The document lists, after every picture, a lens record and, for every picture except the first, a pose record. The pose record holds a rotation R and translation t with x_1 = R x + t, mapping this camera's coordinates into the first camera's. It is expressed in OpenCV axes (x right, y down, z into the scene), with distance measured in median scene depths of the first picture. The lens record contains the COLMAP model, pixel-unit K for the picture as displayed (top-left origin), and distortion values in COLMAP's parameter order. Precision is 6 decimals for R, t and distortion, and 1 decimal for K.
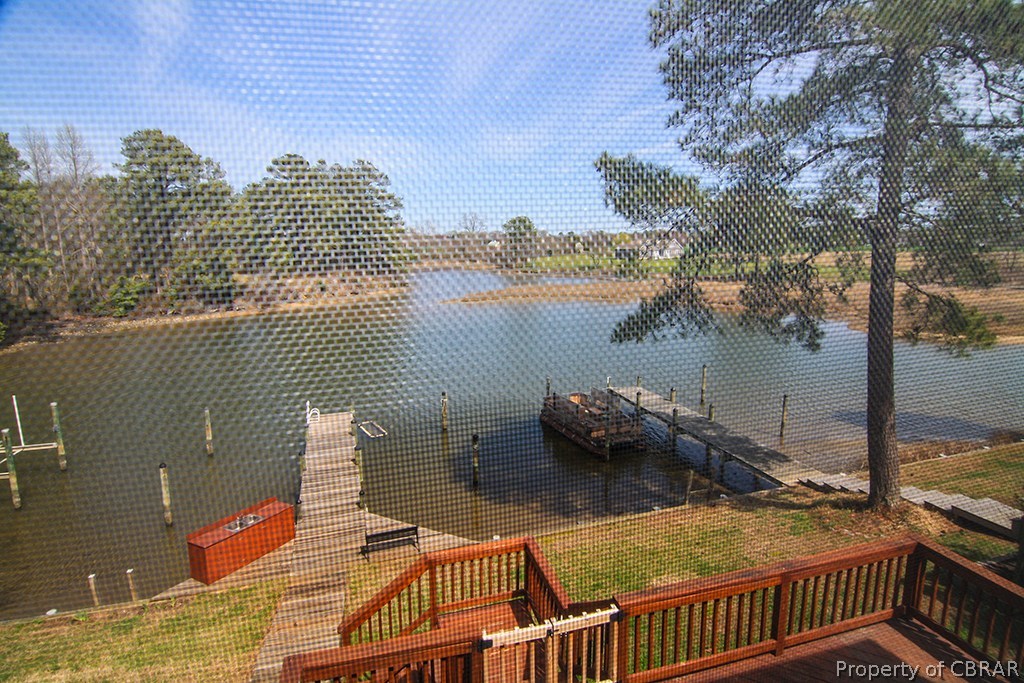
lens RADIAL K [[534.0, 0, 511.6], [0, 534.0, 339.2], [0, 0, 1]] dist [0.002654, -0.013403]
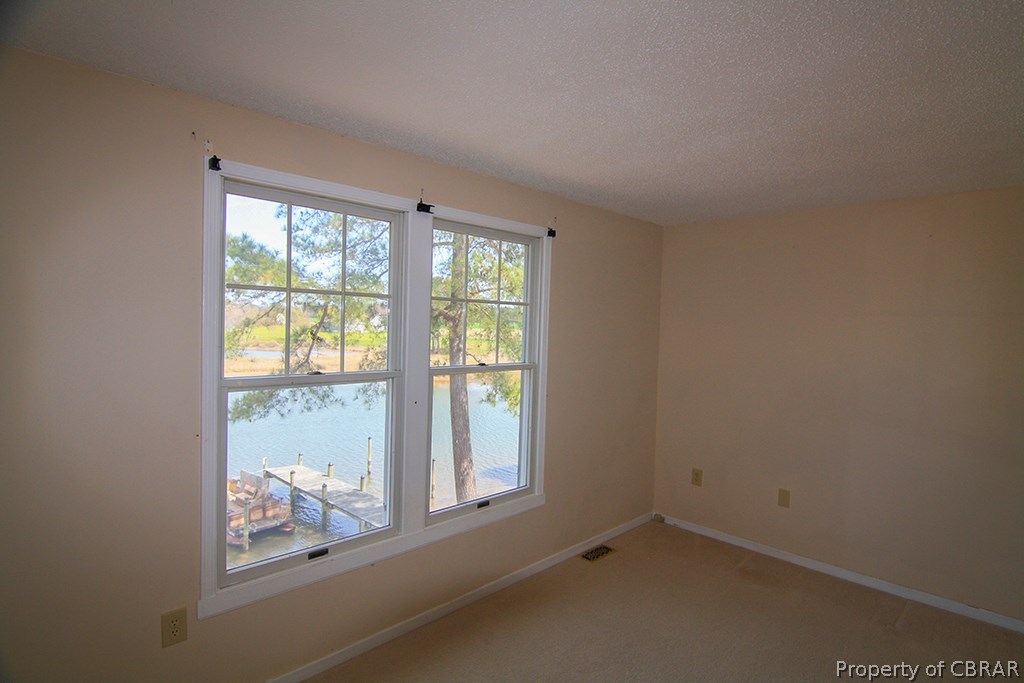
lens RADIAL K [[534.0, 0, 513.7], [0, 534.0, 336.8], [0, 0, 1]] dist [0.002654, -0.013403]
pose [[0.864695, 0.020821, 0.501865, 0.102425], [0.051257, 0.990267, -0.129398, 0.005028], [-0.499675, 0.137614, 0.855212, -0.061897]]
